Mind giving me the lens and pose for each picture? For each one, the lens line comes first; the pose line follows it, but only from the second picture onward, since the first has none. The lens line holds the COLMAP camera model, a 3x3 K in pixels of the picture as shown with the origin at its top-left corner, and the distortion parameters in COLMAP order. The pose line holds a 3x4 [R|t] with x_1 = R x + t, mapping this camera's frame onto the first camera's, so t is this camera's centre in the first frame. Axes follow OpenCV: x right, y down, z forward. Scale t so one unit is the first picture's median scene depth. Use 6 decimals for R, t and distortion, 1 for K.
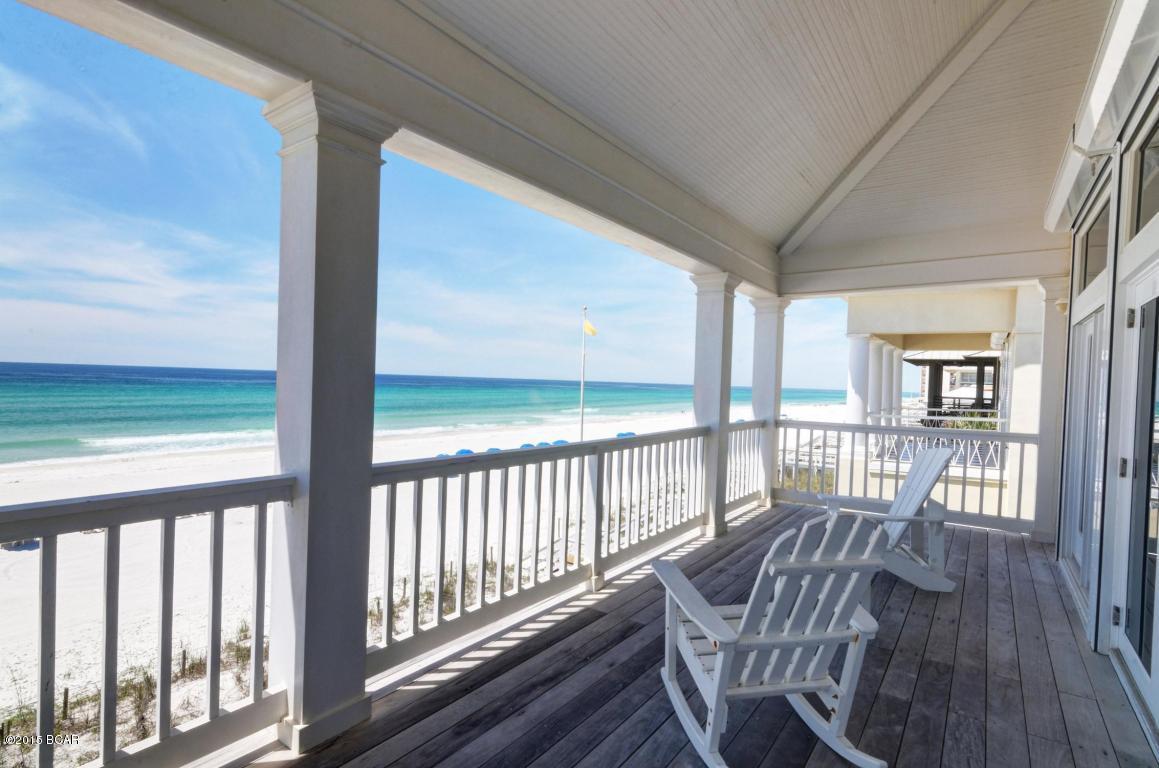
lens RADIAL K [[566.4, 0, 584.7], [0, 566.4, 386.1], [0, 0, 1]] dist [-0.000062, -0.000766]
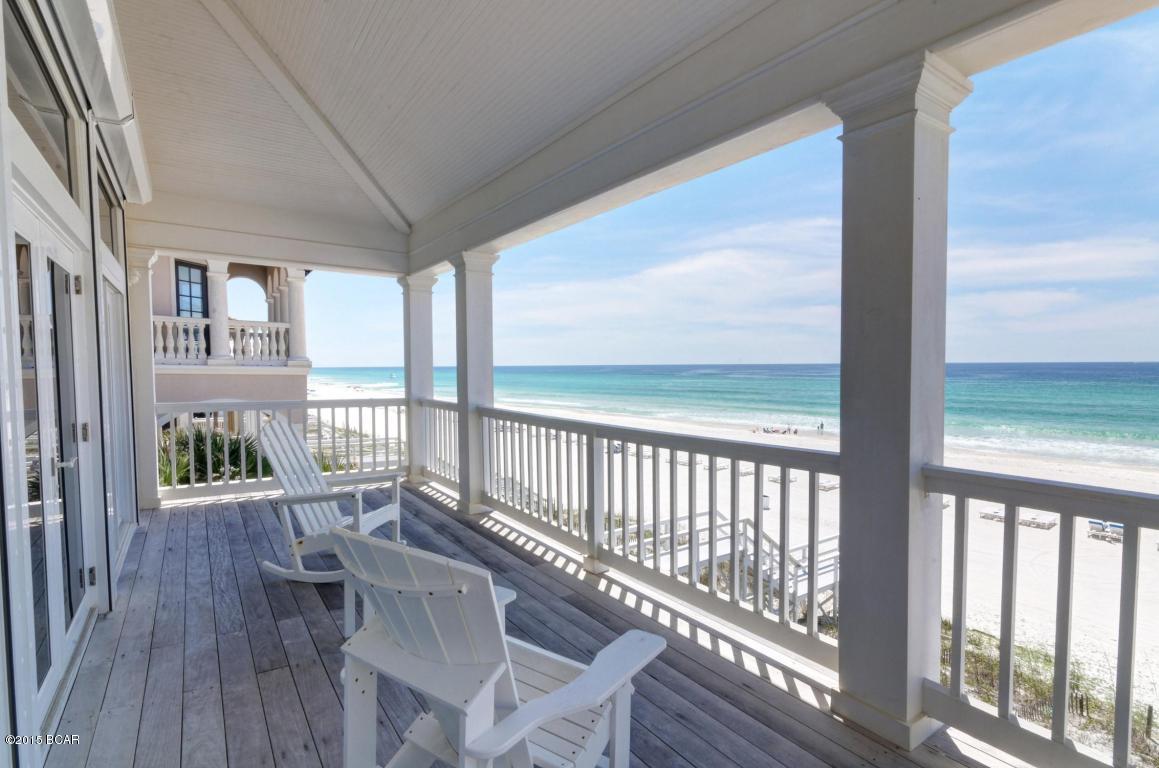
lens RADIAL K [[566.4, 0, 584.4], [0, 566.4, 377.1], [0, 0, 1]] dist [-0.000062, -0.000766]
pose [[-0.342004, 0.005339, -0.939683, 1.138761], [0.003467, 0.999984, 0.004420, 0.005685], [0.939692, -0.001746, -0.342017, 1.551386]]
